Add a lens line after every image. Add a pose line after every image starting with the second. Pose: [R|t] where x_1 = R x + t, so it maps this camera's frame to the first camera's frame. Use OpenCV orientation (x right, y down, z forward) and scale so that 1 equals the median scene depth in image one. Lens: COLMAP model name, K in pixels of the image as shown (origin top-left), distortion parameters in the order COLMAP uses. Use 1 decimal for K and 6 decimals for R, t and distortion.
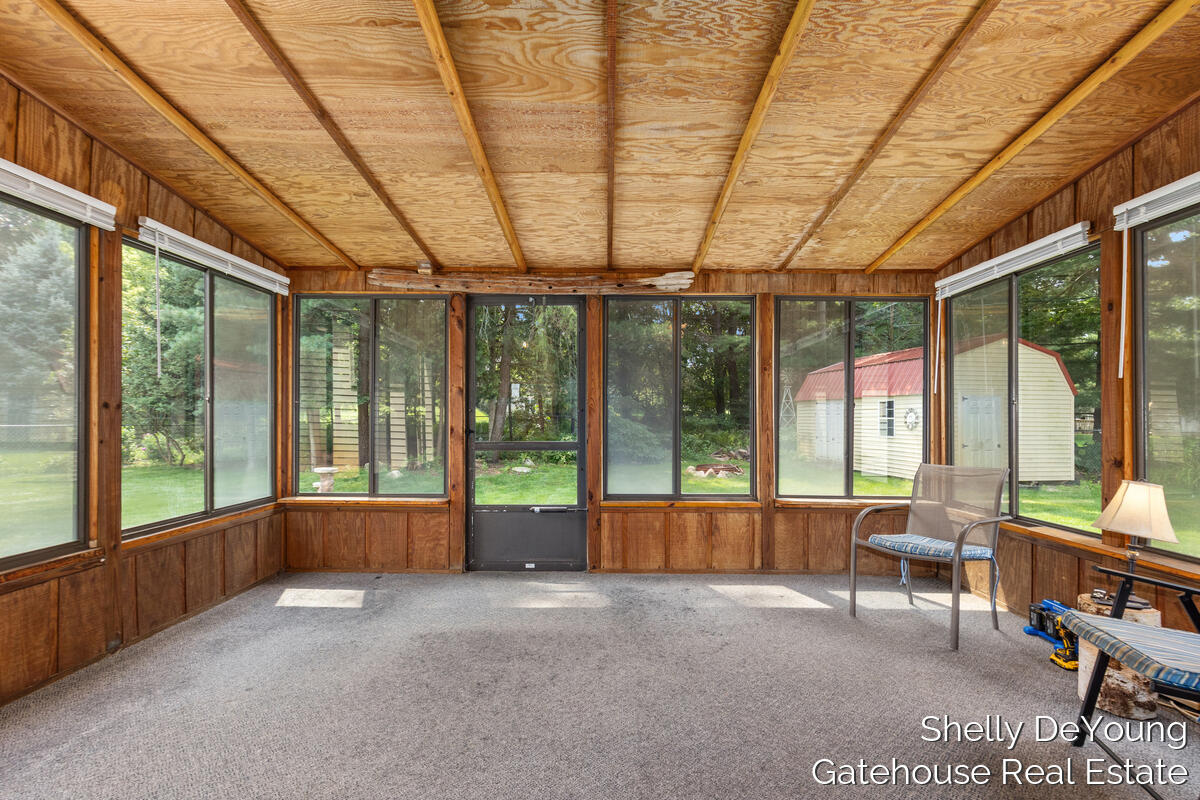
lens RADIAL K [[544.2, 0, 601.5], [0, 544.2, 415.4], [0, 0, 1]] dist [0.001408, 0.000131]
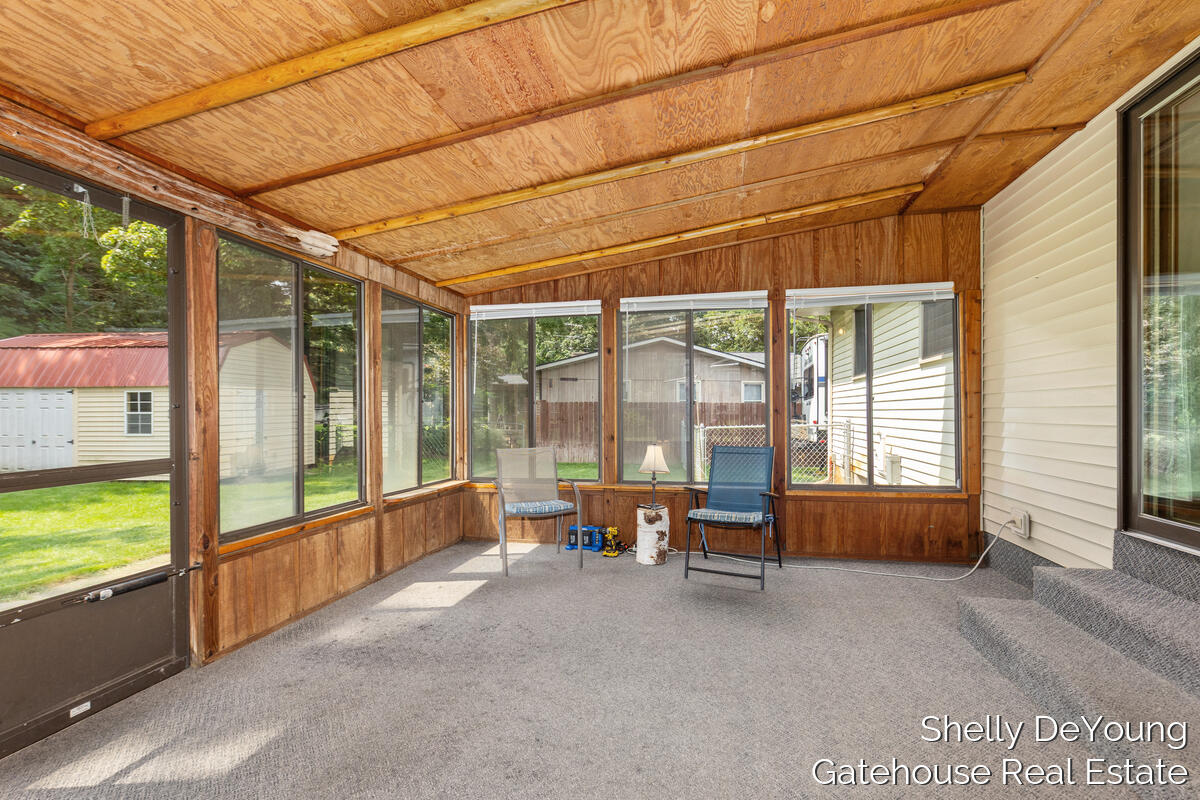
lens RADIAL K [[552.5, 0, 600.4], [0, 552.5, 407.2], [0, 0, 1]] dist [0.001220, -0.000173]
pose [[0.202219, 0.002796, 0.979336, -0.566136], [0.000204, 0.999996, -0.002897, -0.005932], [-0.979340, 0.000785, 0.202218, 0.435963]]
